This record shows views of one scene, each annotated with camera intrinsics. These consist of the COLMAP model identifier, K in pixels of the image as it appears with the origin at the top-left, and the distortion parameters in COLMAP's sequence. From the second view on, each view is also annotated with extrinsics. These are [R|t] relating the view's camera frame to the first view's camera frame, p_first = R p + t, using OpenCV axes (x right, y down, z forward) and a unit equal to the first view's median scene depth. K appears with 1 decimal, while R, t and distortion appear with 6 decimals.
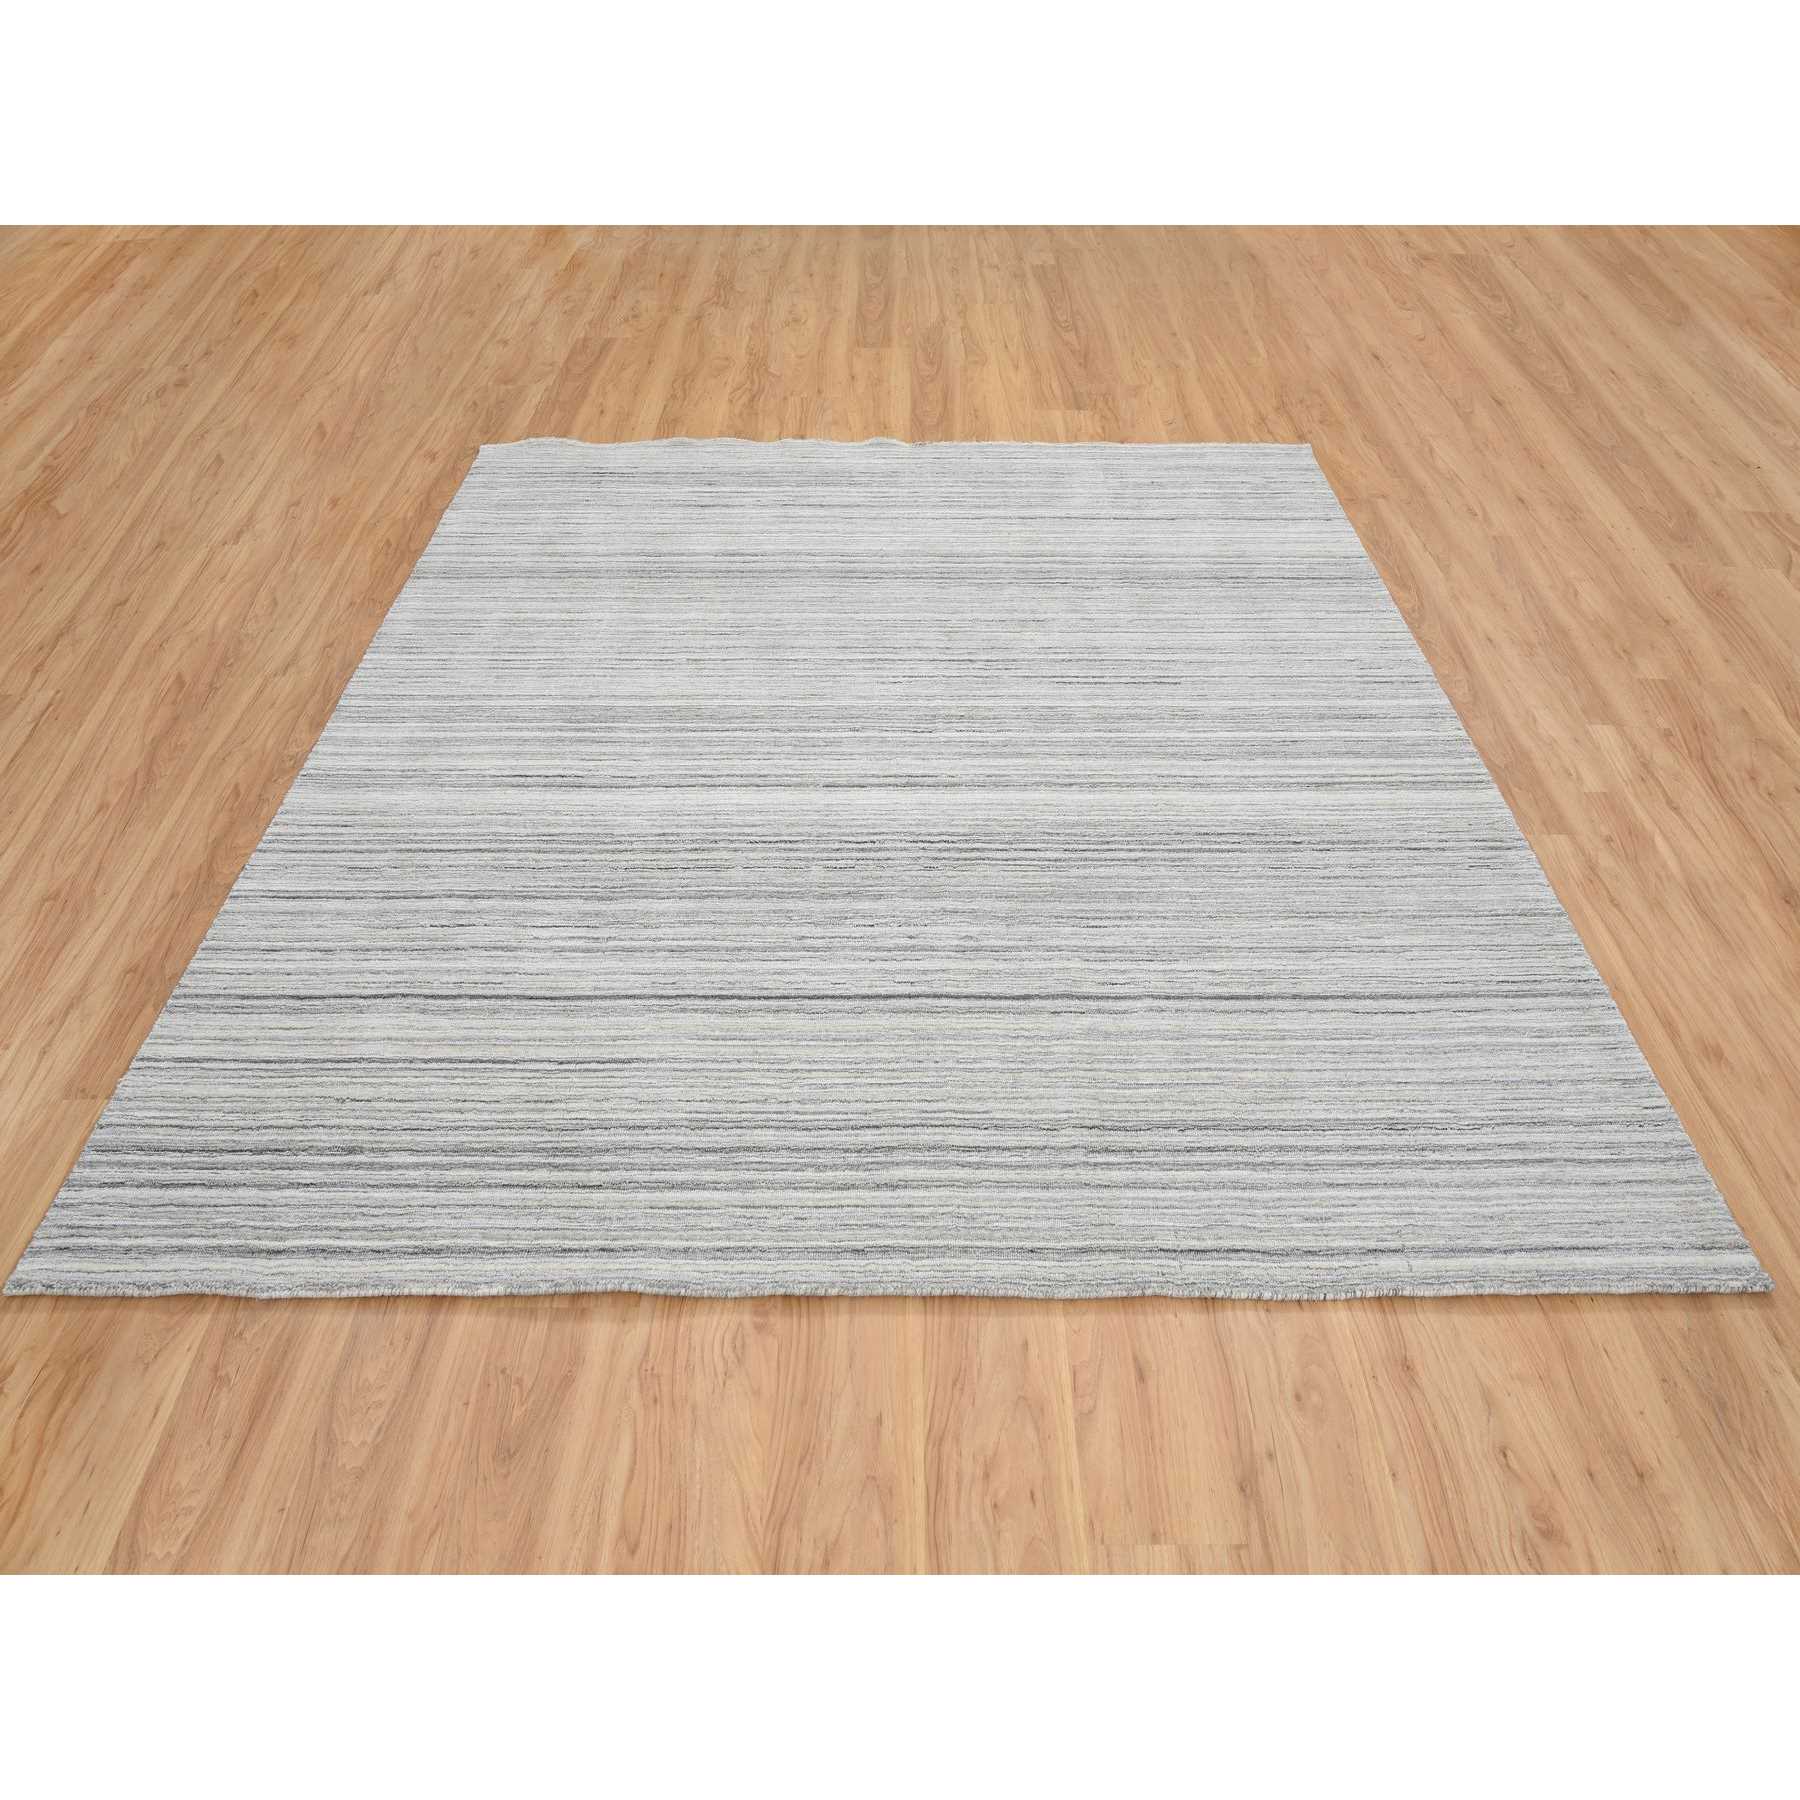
lens RADIAL K [[1118.2, 0, 900.0], [0, 1118.2, 900.0], [0, 0, 1]] dist [-0.006199, 0.001659]
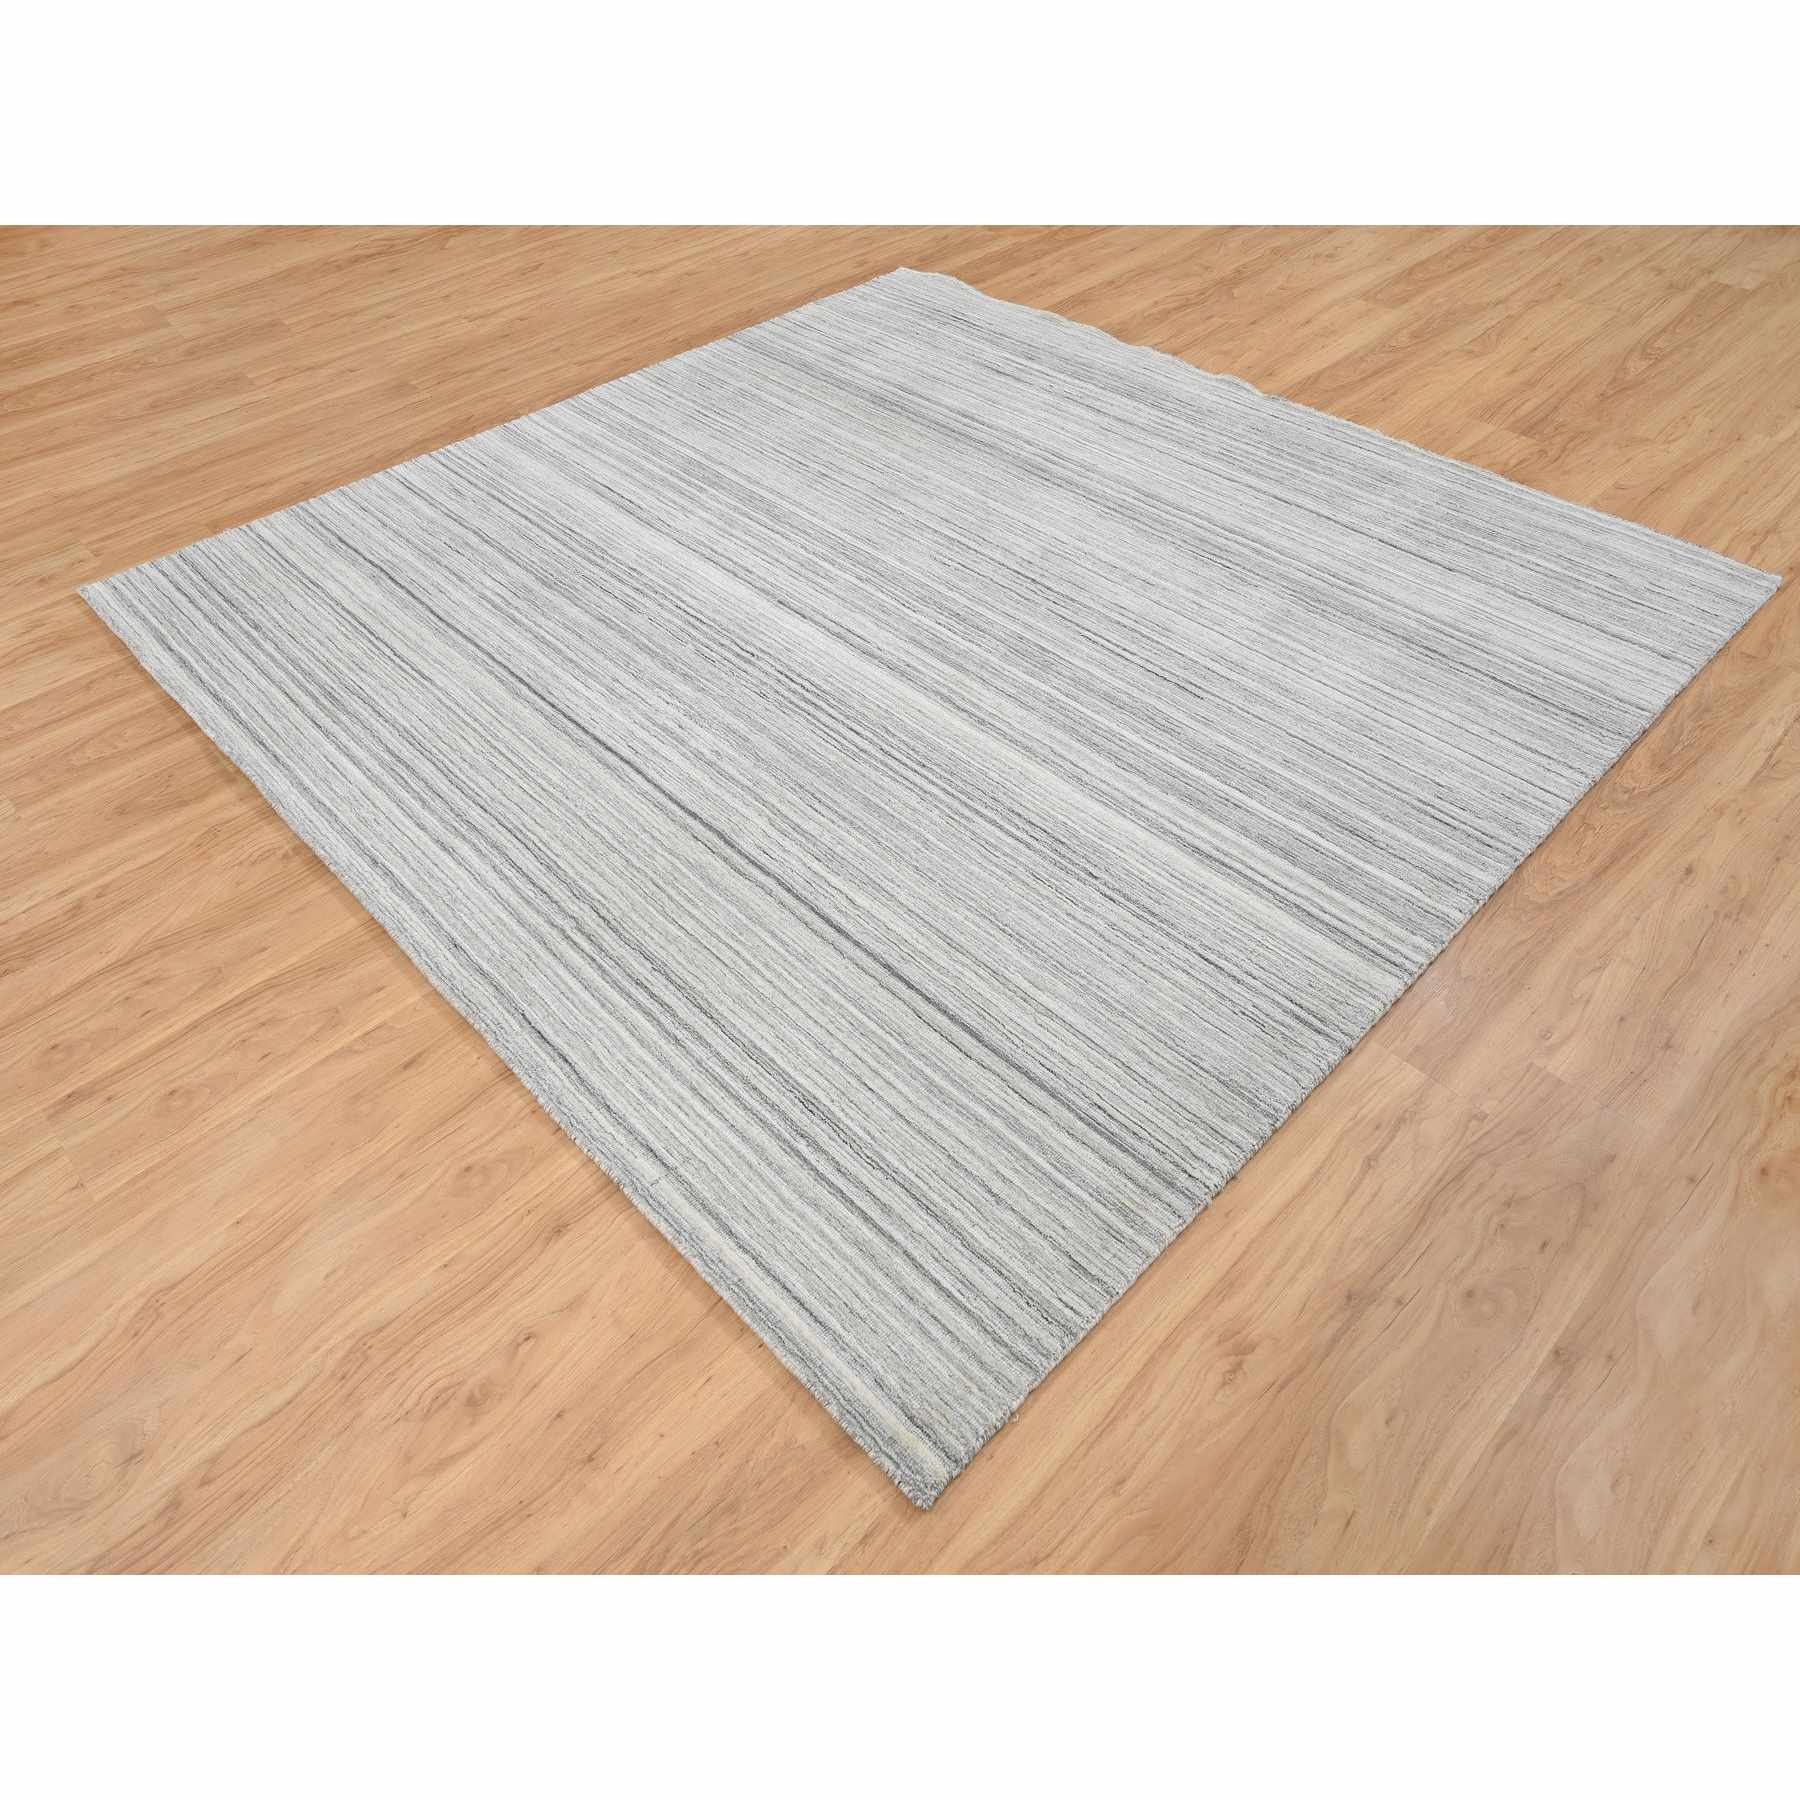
lens RADIAL K [[1118.2, 0, 900.0], [0, 1118.2, 900.0], [0, 0, 1]] dist [-0.006199, 0.001659]
pose [[0.689000, 0.531063, -0.493205, 0.786766], [-0.509233, 0.838949, 0.191956, -0.143340], [0.515714, 0.118899, 0.848470, 0.207735]]
